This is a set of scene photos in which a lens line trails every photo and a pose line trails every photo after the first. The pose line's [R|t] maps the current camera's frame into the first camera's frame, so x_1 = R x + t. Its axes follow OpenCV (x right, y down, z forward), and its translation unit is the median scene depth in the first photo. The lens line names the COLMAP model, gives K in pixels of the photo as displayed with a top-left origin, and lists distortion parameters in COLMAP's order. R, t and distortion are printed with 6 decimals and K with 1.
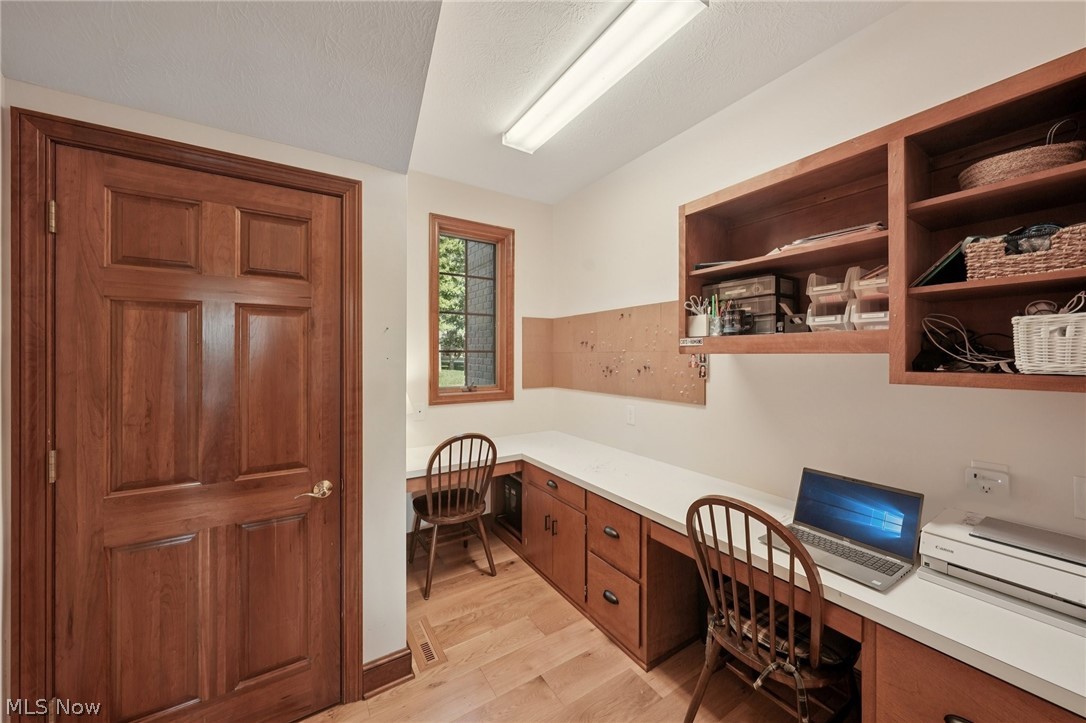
lens RADIAL K [[386.0, 0, 536.4], [0, 386.0, 354.3], [0, 0, 1]] dist [-0.002446, -0.000133]
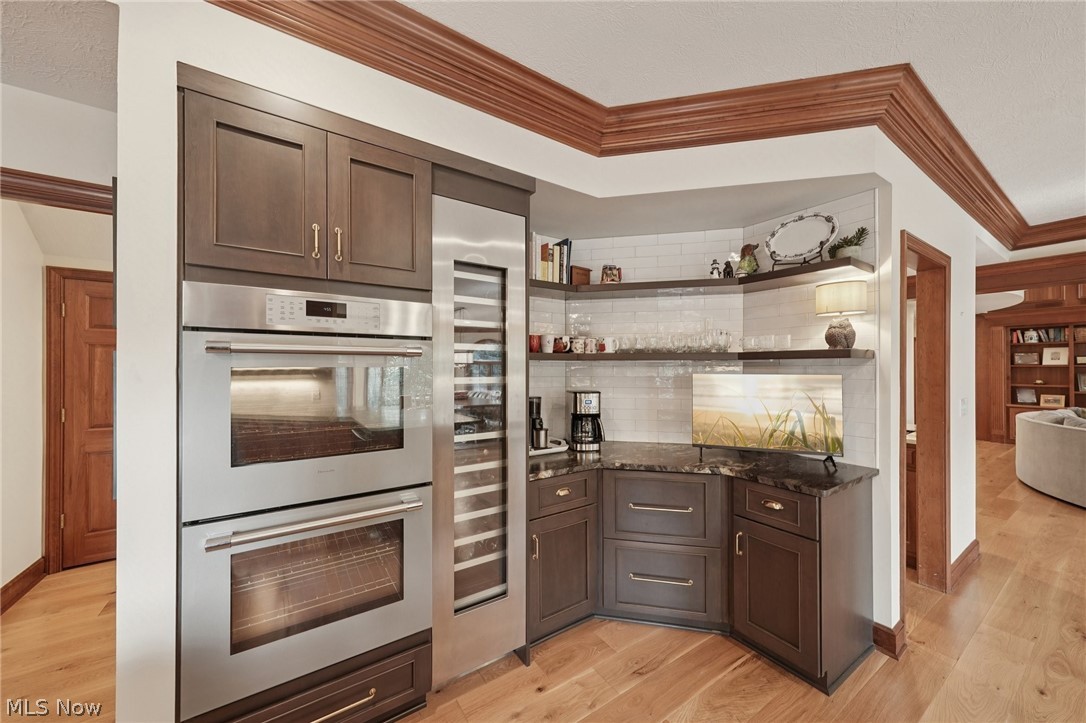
lens RADIAL K [[386.0, 0, 544.5], [0, 386.0, 364.0], [0, 0, 1]] dist [-0.002446, -0.000133]
pose [[0.999811, -0.000994, 0.019441, 1.594672], [0.001035, 0.999997, -0.002105, -0.016326], [-0.019438, 0.002125, 0.999809, -1.370070]]
